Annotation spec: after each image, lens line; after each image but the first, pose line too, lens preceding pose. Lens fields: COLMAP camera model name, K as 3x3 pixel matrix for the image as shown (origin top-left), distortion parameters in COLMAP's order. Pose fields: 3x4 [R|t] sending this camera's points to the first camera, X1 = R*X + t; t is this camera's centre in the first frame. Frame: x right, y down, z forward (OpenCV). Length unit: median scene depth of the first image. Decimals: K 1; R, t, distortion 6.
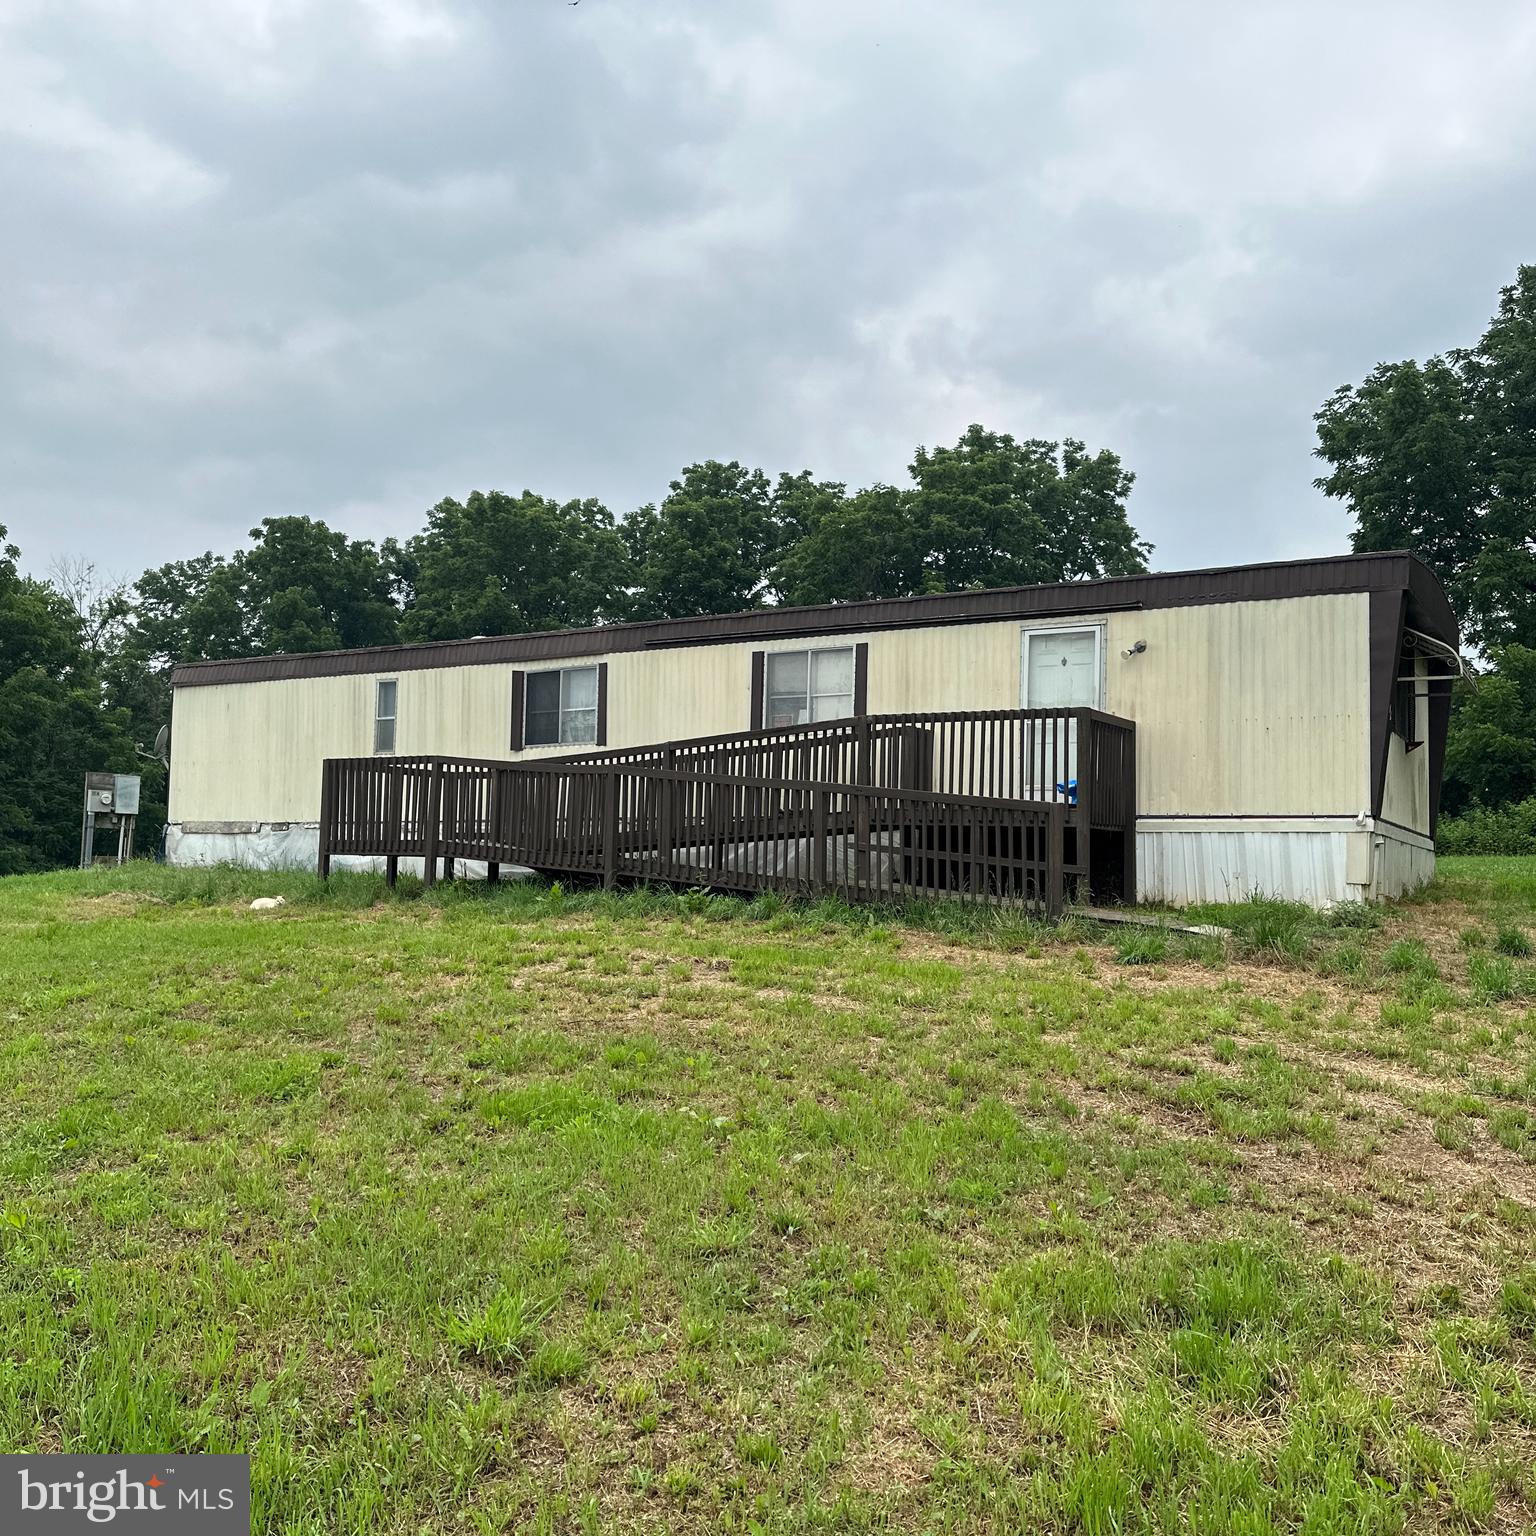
lens RADIAL K [[1354.8, 0, 775.7], [0, 1354.8, 790.9], [0, 0, 1]] dist [0.082461, -0.165961]
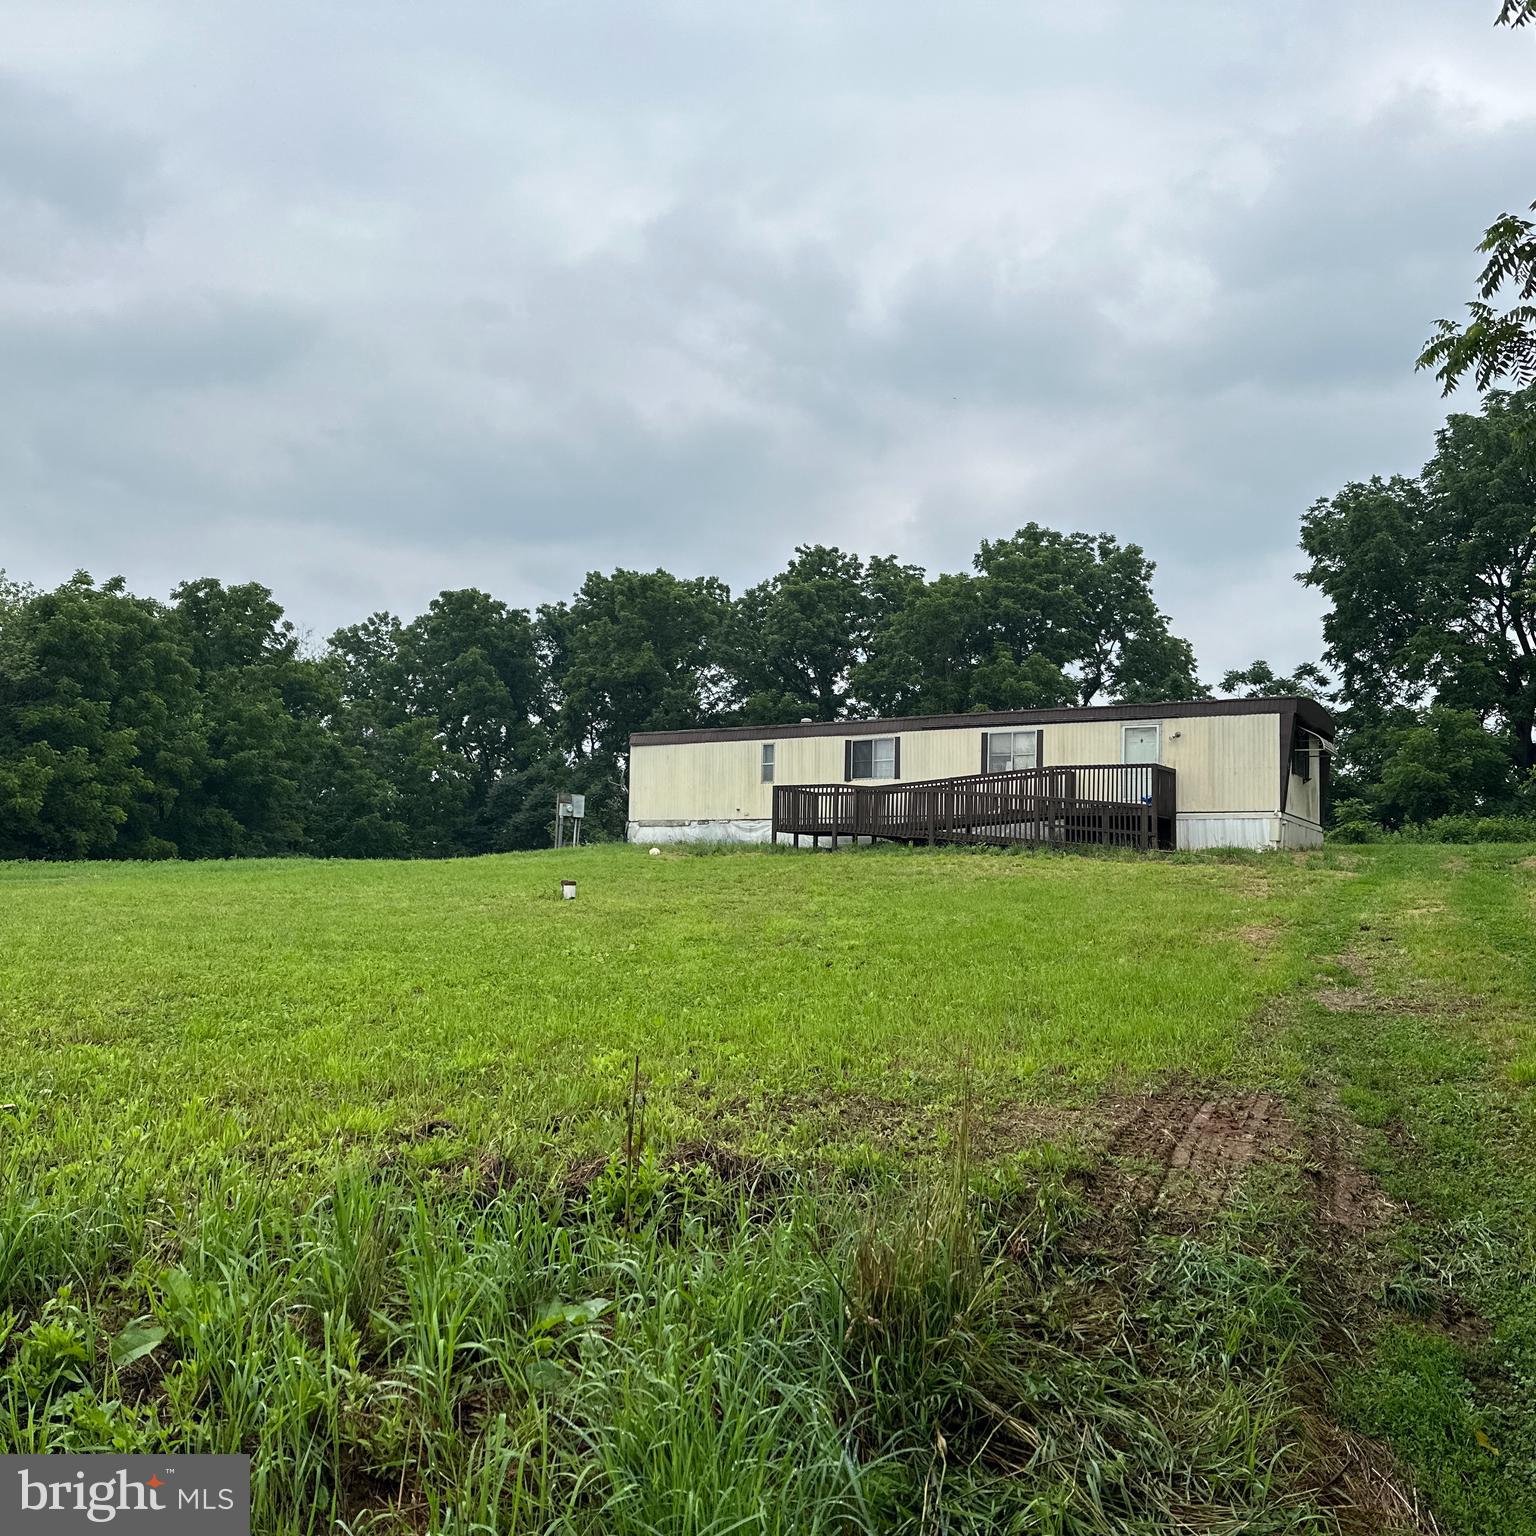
lens RADIAL K [[1354.8, 0, 775.7], [0, 1354.8, 790.9], [0, 0, 1]] dist [0.082461, -0.165961]
pose [[0.999969, 0.001959, -0.007580, -0.089466], [-0.002120, 0.999770, -0.021352, 0.008041], [0.007537, 0.021367, 0.999743, -0.295365]]
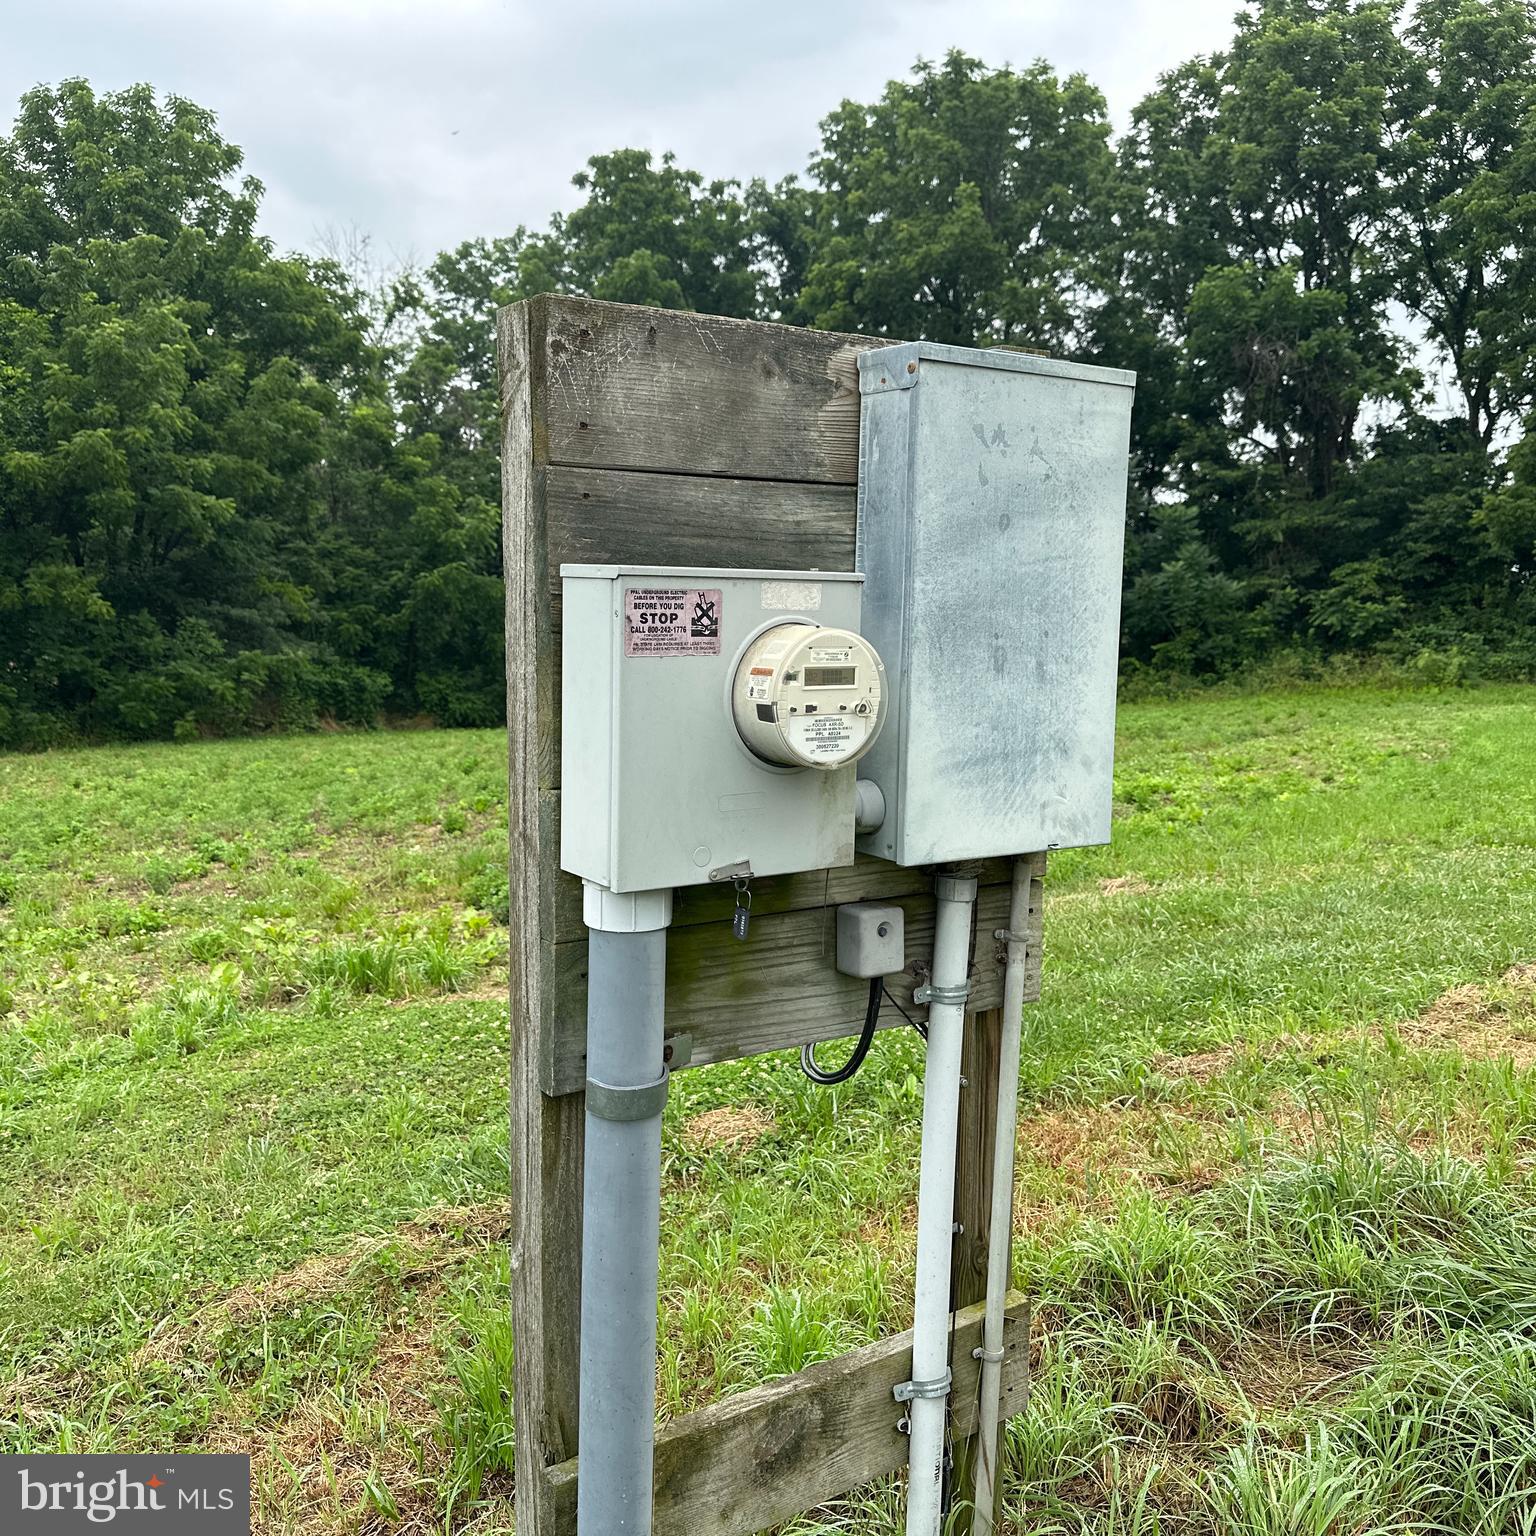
lens RADIAL K [[1354.8, 0, 775.7], [0, 1354.8, 790.9], [0, 0, 1]] dist [0.082461, -0.165961]
pose [[0.981622, 0.004856, -0.190775, -0.198202], [0.029430, 0.983866, 0.176470, -0.000511], [0.188554, -0.178841, 0.965641, 0.387261]]
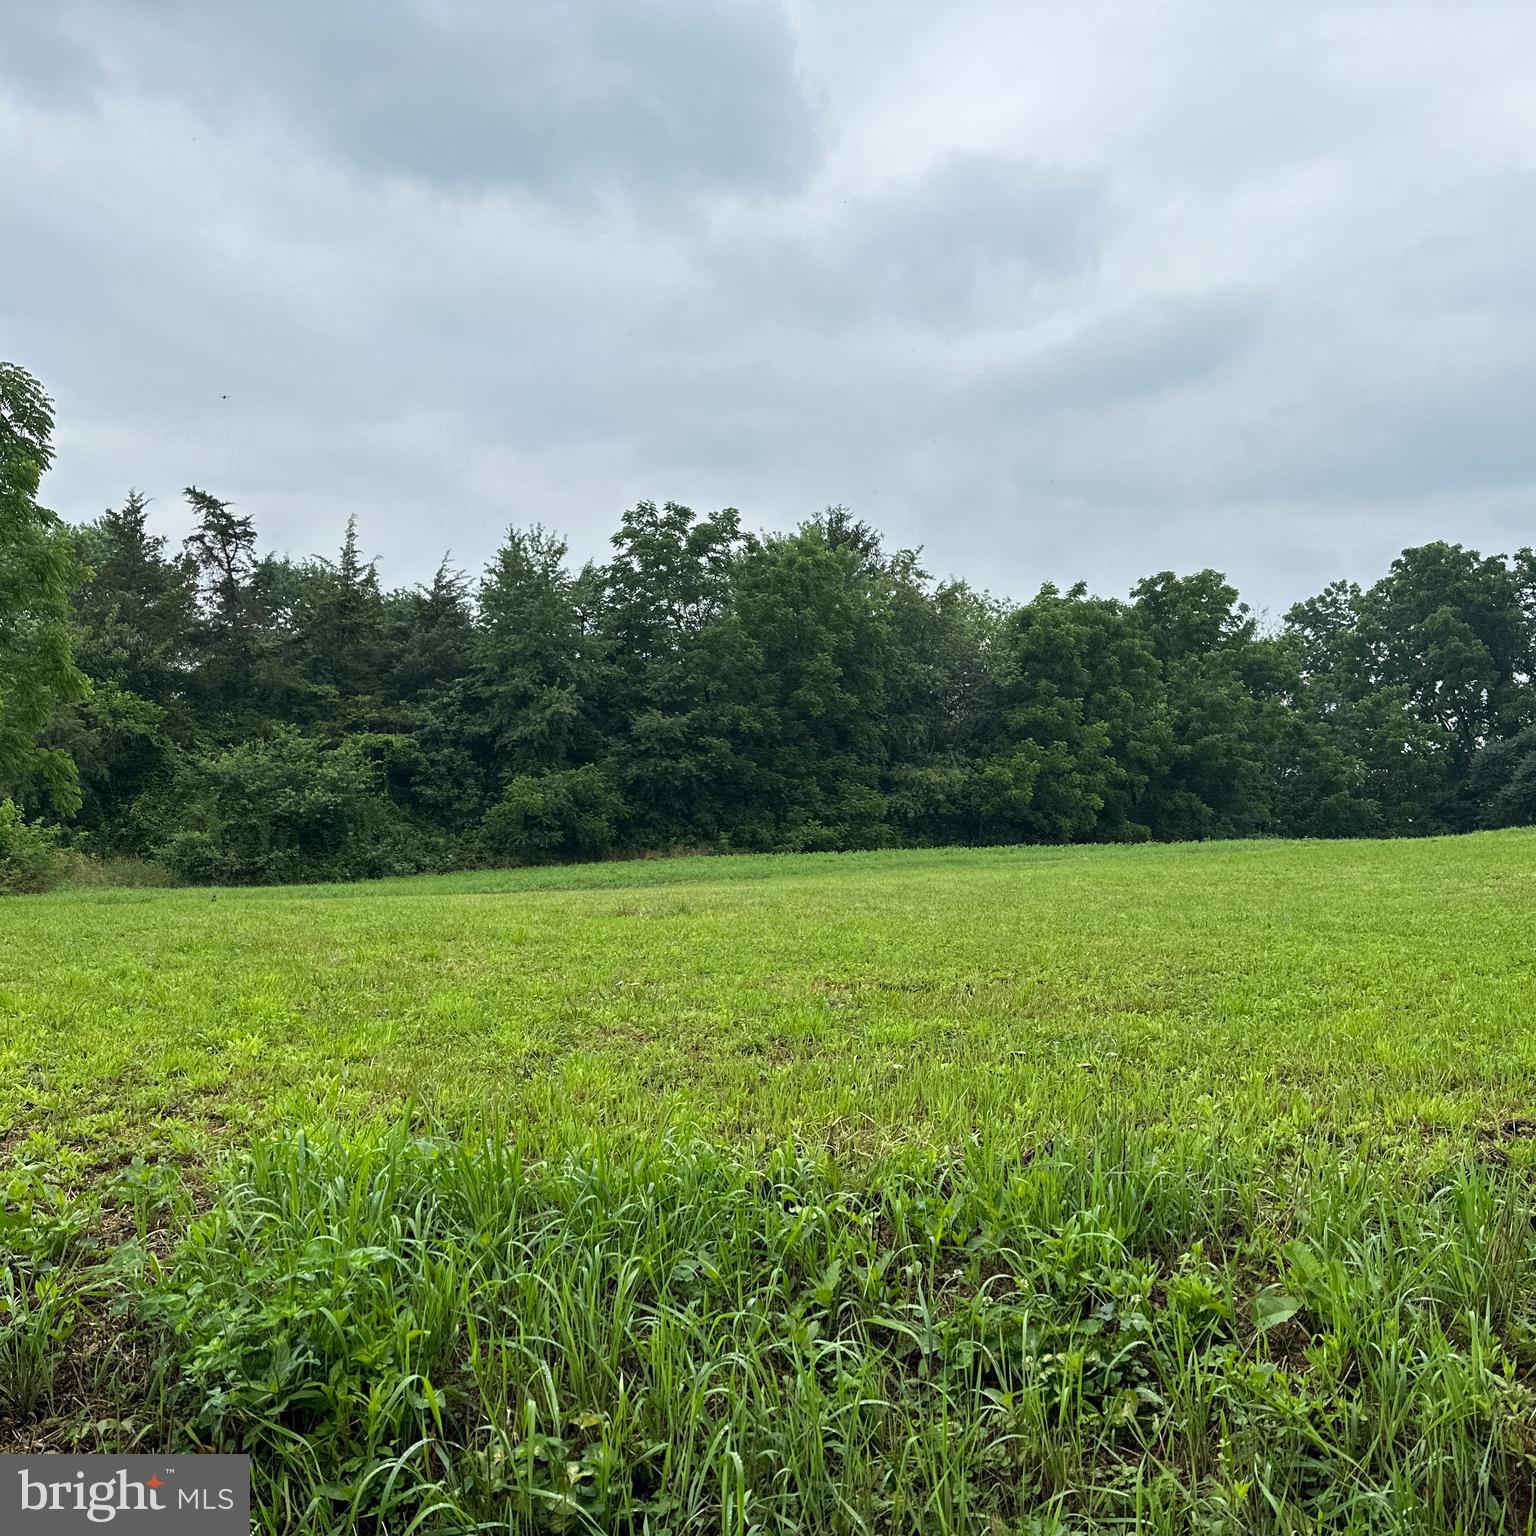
lens RADIAL K [[1354.8, 0, 775.7], [0, 1354.8, 790.9], [0, 0, 1]] dist [0.082461, -0.165961]
pose [[0.780109, -0.038514, -0.624456, -0.104989], [0.034095, 0.999237, -0.019036, 0.008390], [0.624713, -0.006440, 0.780828, -0.299271]]
